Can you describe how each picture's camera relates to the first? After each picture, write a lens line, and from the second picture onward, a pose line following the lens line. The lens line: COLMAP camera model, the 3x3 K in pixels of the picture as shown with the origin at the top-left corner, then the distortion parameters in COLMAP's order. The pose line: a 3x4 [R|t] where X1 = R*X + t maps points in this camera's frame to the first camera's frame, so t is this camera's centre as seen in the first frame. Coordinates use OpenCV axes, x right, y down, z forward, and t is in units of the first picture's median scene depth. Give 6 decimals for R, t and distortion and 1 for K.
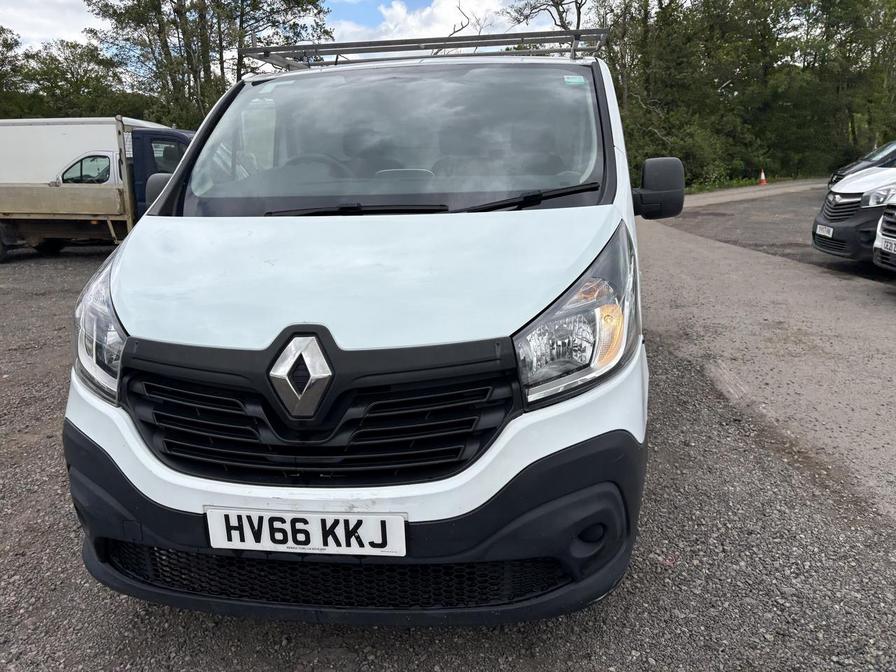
lens RADIAL K [[653.1, 0, 442.0], [0, 653.1, 336.8], [0, 0, 1]] dist [0.010689, -0.017372]
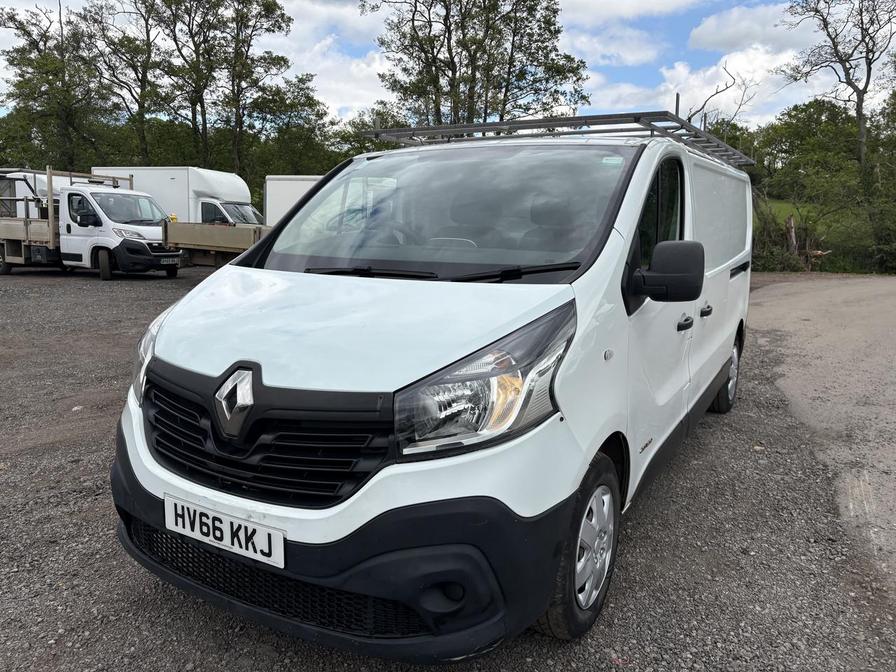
lens RADIAL K [[653.1, 0, 440.9], [0, 653.1, 328.0], [0, 0, 1]] dist [0.010689, -0.017372]
pose [[0.925591, 0.098607, -0.365456, 0.569078], [-0.132797, 0.988699, -0.069564, -0.043100], [0.354467, 0.112920, 0.928225, -0.028673]]
